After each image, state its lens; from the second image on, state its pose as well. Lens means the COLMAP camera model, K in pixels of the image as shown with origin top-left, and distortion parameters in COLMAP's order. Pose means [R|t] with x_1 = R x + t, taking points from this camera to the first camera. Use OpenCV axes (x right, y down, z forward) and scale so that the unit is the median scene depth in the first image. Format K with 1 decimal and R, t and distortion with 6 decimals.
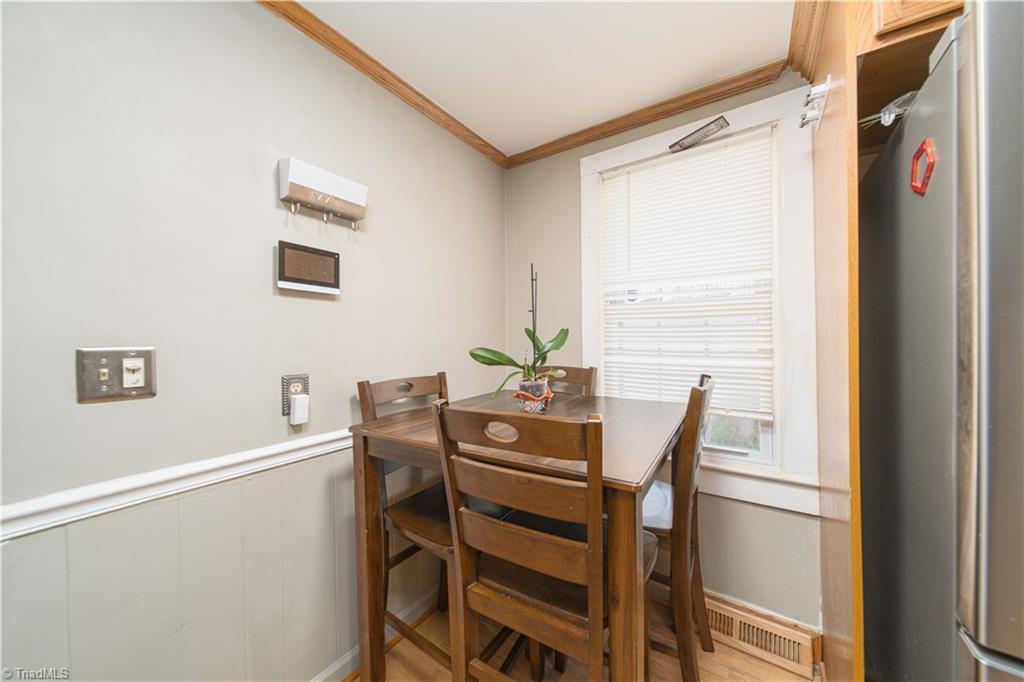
lens RADIAL K [[360.3, 0, 515.4], [0, 360.3, 340.2], [0, 0, 1]] dist [-0.000861, -0.000256]
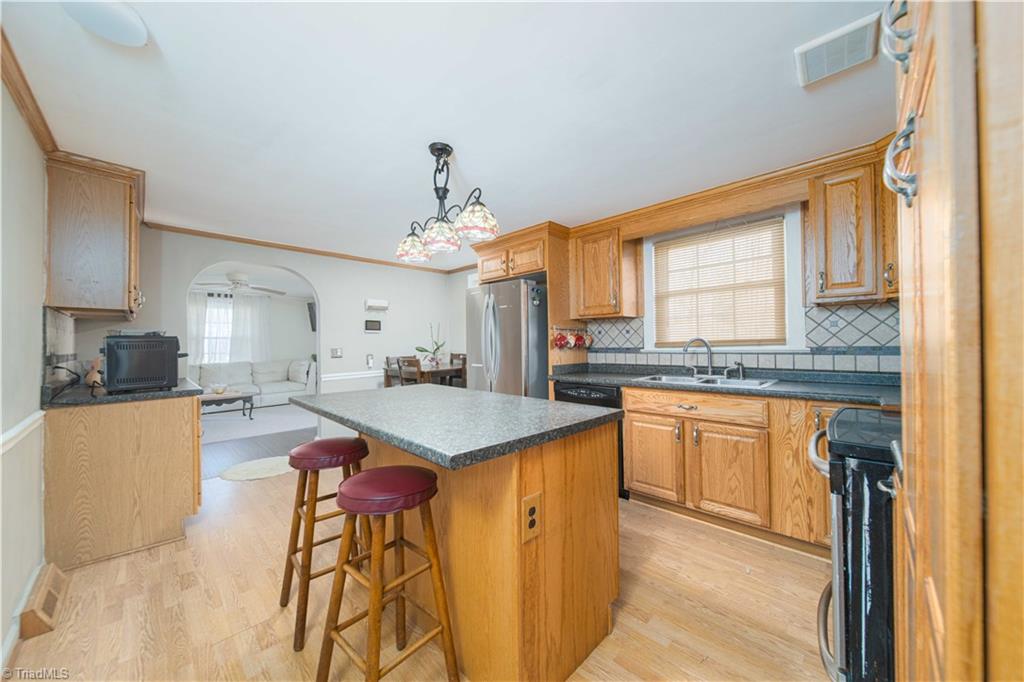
lens RADIAL K [[360.3, 0, 515.4], [0, 360.3, 340.2], [0, 0, 1]] dist [-0.000861, -0.000256]
pose [[0.983837, -0.011018, -0.178730, 1.541152], [0.010504, 0.999938, -0.003823, -0.022260], [0.178761, 0.001884, 0.983891, -2.400070]]
